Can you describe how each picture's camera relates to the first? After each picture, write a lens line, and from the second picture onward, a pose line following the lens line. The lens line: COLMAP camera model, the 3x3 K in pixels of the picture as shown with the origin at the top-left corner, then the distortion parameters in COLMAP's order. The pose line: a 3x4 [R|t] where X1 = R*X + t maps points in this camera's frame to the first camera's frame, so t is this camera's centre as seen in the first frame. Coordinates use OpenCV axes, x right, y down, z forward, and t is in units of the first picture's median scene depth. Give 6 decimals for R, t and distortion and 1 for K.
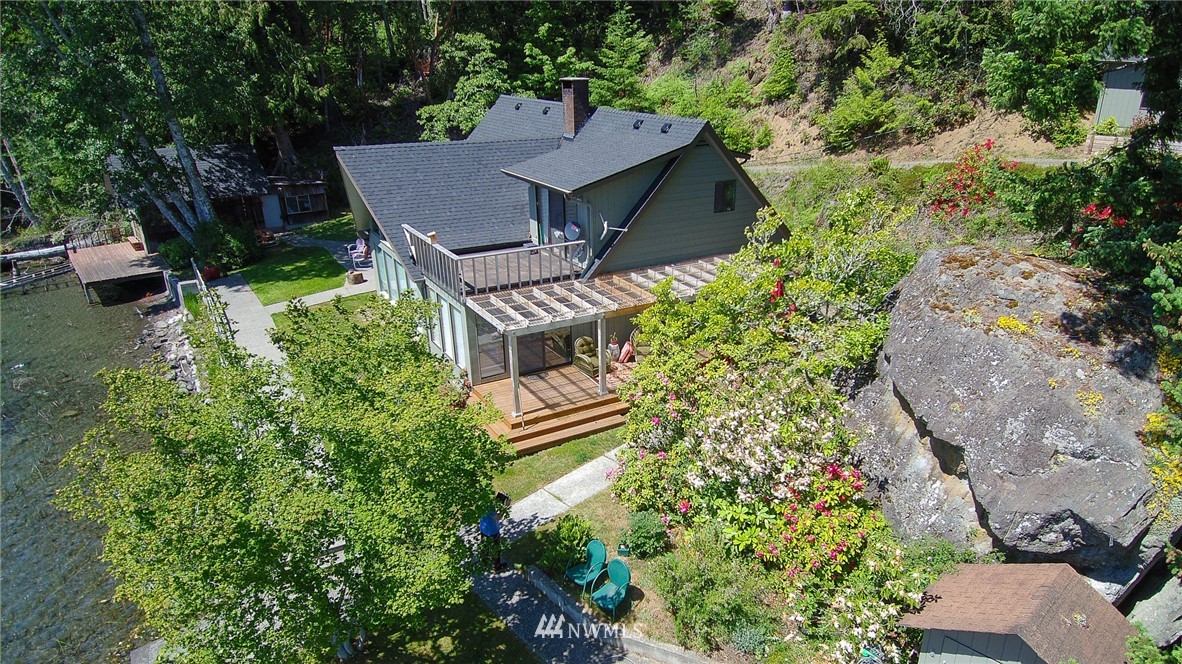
lens RADIAL K [[737.9, 0, 622.2], [0, 737.9, 363.0], [0, 0, 1]] dist [0.088553, -0.121662]
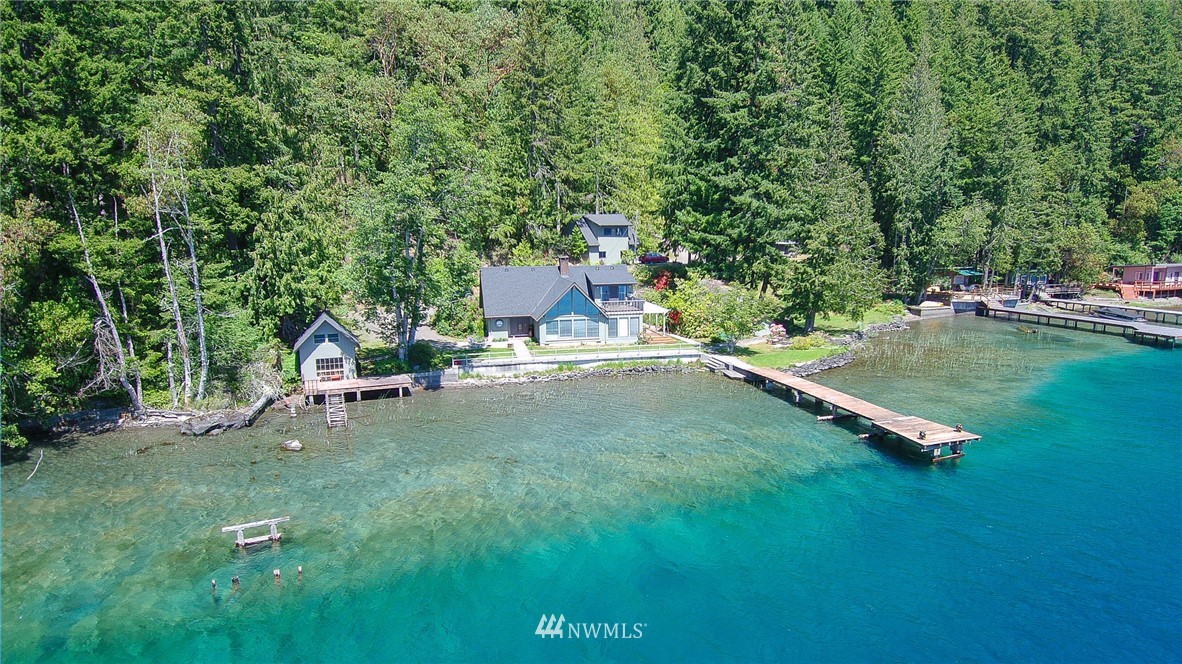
lens RADIAL K [[737.9, 0, 622.2], [0, 737.9, 363.0], [0, 0, 1]] dist [0.088553, -0.121662]
pose [[0.289899, -0.181700, 0.939651, -2.203383], [0.375585, 0.924649, 0.062924, -0.070762], [-0.880281, 0.334677, 0.336299, -0.038502]]
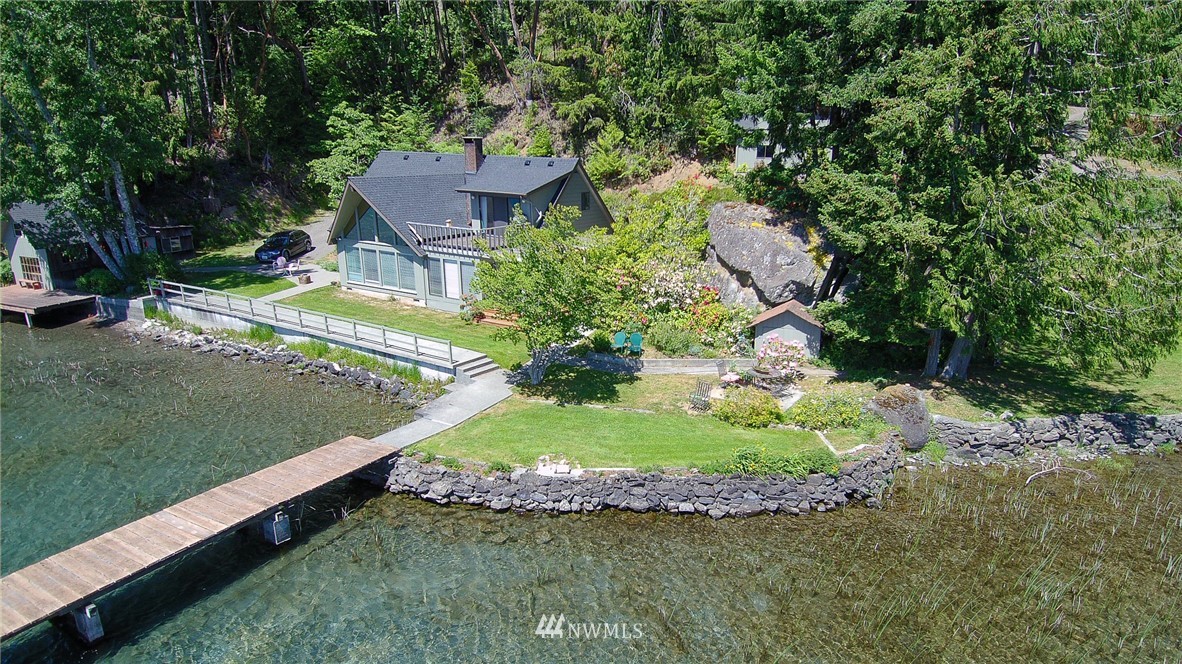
lens RADIAL K [[737.9, 0, 622.2], [0, 737.9, 363.0], [0, 0, 1]] dist [0.088553, -0.121662]
pose [[0.894010, -0.119722, 0.431756, -0.413521], [0.161156, 0.985070, -0.060545, 0.194483], [-0.418061, 0.123708, 0.899956, -0.411362]]
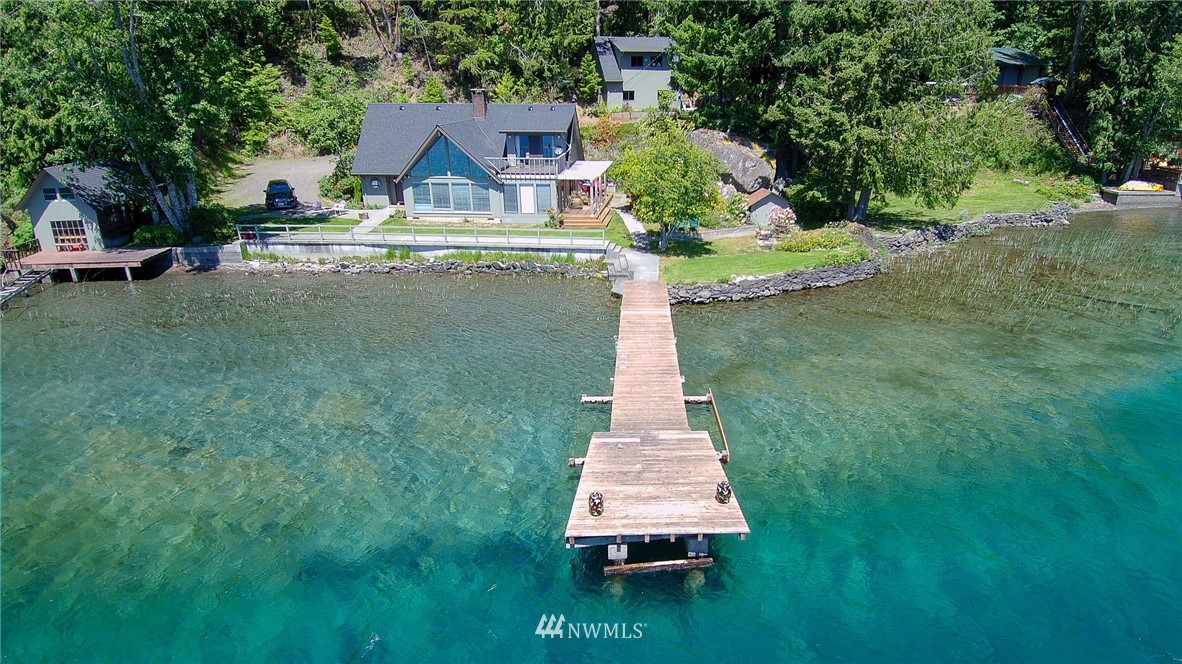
lens RADIAL K [[737.9, 0, 622.2], [0, 737.9, 363.0], [0, 0, 1]] dist [0.088553, -0.121662]
pose [[0.591698, -0.289718, 0.752301, -1.235712], [0.316397, 0.941772, 0.113833, 0.166891], [-0.741476, 0.170671, 0.648911, -0.381726]]
